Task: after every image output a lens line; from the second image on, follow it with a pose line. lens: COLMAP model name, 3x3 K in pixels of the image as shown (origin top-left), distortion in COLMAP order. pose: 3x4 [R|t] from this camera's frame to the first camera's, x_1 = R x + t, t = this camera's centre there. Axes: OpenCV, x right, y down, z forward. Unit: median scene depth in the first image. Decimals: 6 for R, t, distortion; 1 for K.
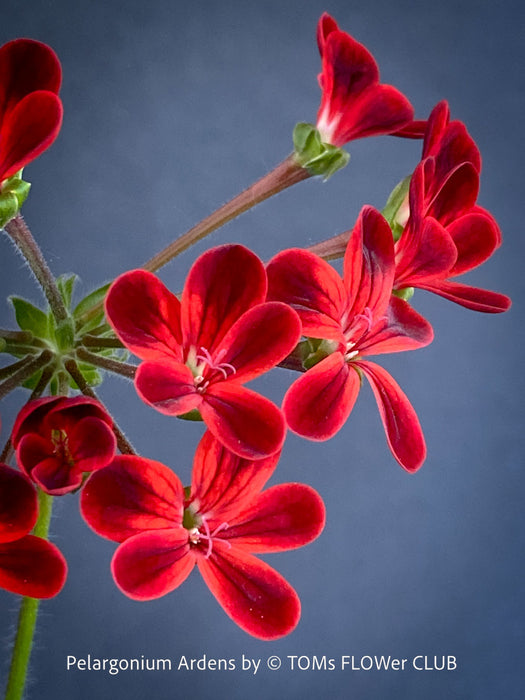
lens RADIAL K [[1837.0, 0, 262.5], [0, 1837.0, 350.0], [0, 0, 1]] dist [0.110707, 0.126742]
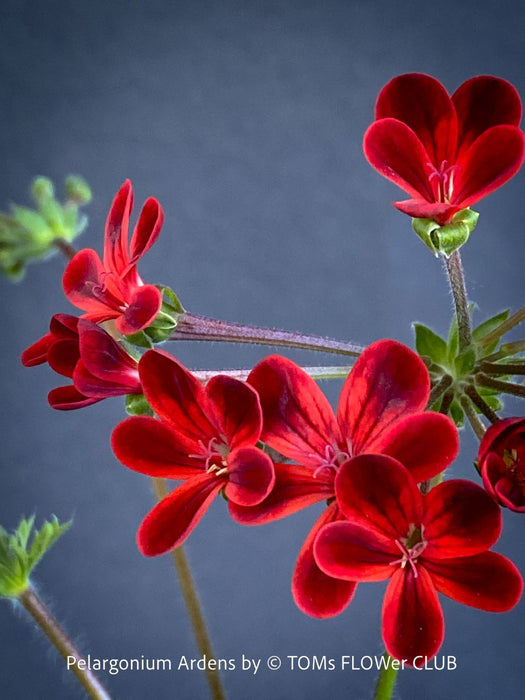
lens RADIAL K [[1837.0, 0, 262.5], [0, 1837.0, 350.0], [0, 0, 1]] dist [0.110707, 0.126742]
pose [[0.996709, 0.019696, -0.078639, -0.141459], [-0.021365, 0.999563, -0.020440, 0.009314], [0.078202, 0.022053, 0.996694, -0.039954]]
